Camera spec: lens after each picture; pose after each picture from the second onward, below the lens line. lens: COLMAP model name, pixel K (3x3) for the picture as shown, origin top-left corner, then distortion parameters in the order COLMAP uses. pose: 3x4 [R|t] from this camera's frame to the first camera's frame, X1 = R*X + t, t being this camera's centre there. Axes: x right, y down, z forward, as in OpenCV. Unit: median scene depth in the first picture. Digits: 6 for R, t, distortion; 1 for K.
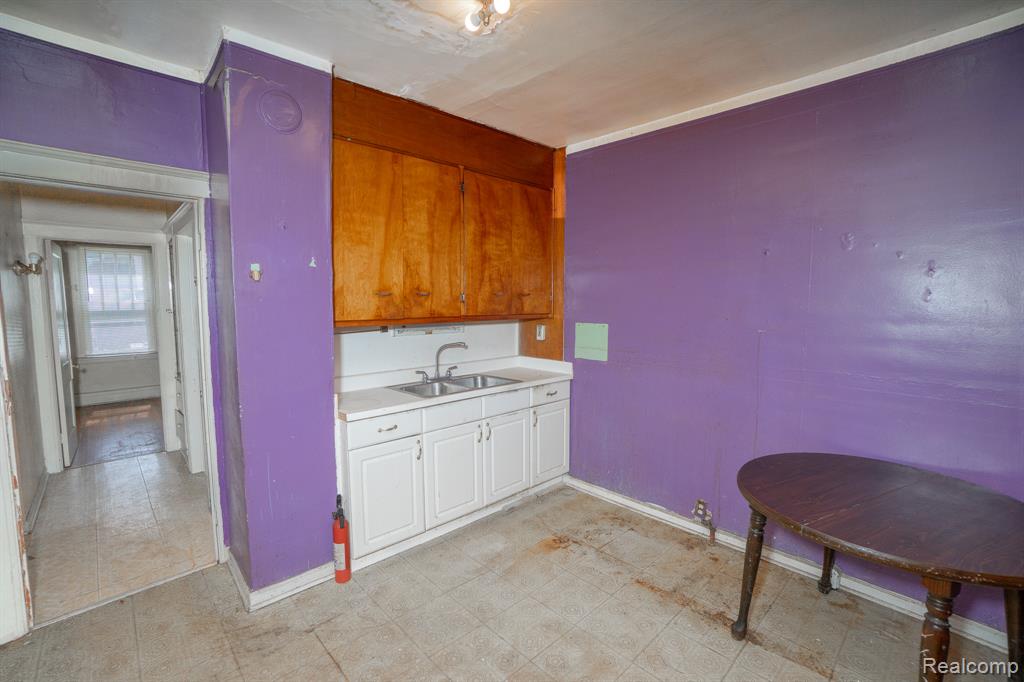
lens RADIAL K [[455.8, 0, 512.0], [0, 455.8, 341.0], [0, 0, 1]] dist [-0.060838, 0.022464]
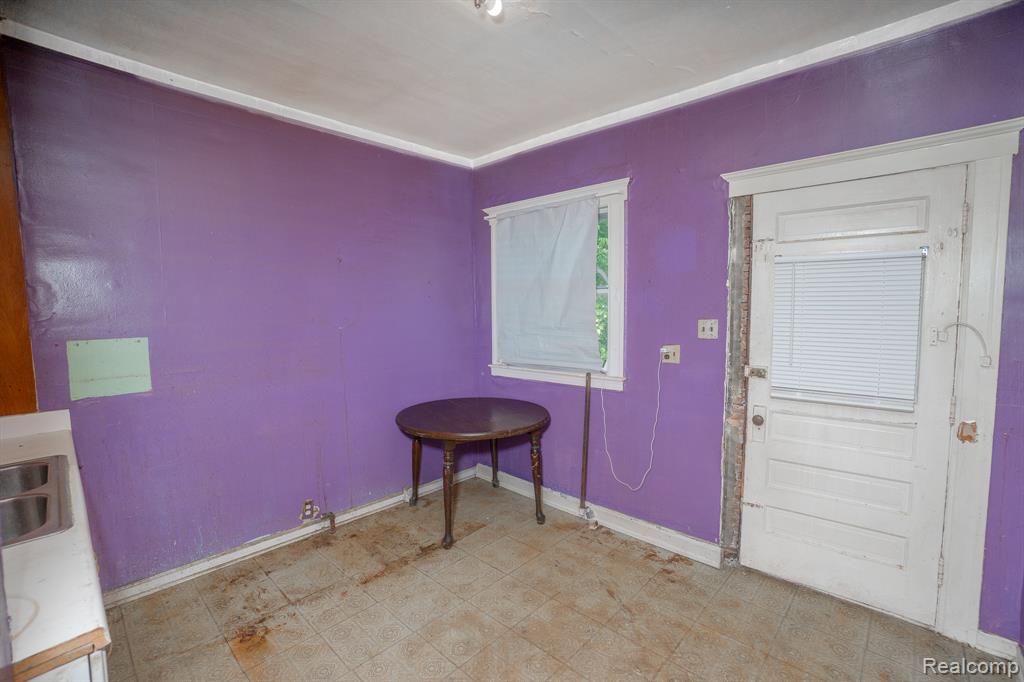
lens RADIAL K [[455.8, 0, 512.0], [0, 455.8, 341.0], [0, 0, 1]] dist [-0.060838, 0.022464]
pose [[-0.061603, -0.083649, 0.994589, -0.580584], [0.096072, 0.991358, 0.089328, -0.045672], [-0.993466, 0.101055, -0.053034, 0.570051]]
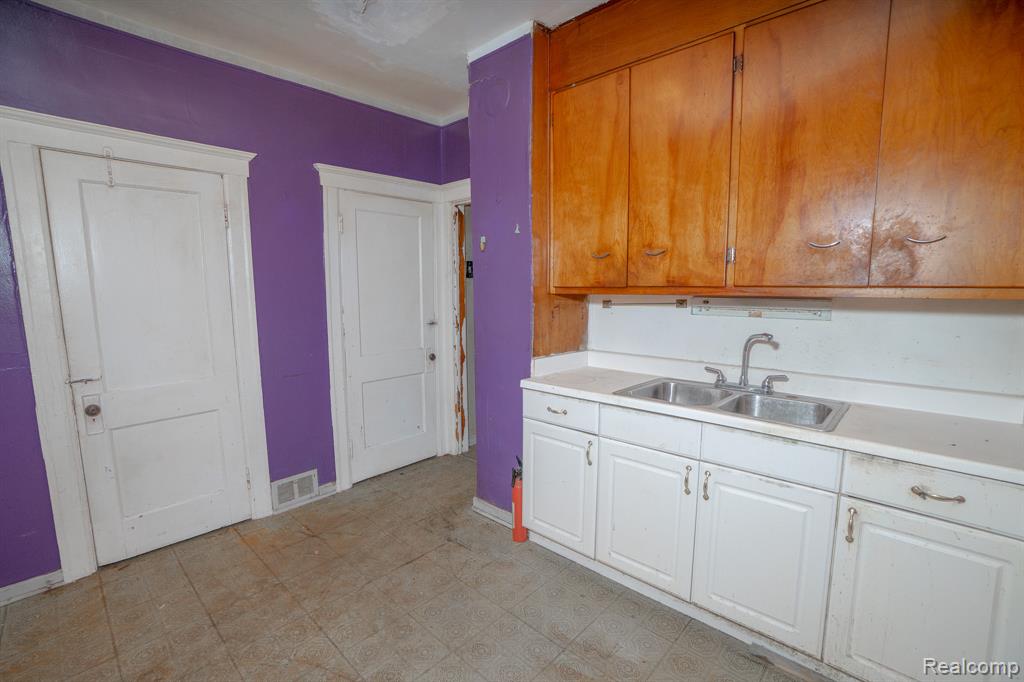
lens RADIAL K [[455.8, 0, 512.0], [0, 455.8, 341.0], [0, 0, 1]] dist [-0.060838, 0.022464]
pose [[0.057505, 0.117511, -0.991405, 0.501888], [-0.090278, 0.989592, 0.112060, -0.026018], [0.994255, 0.083058, 0.067516, 0.735387]]
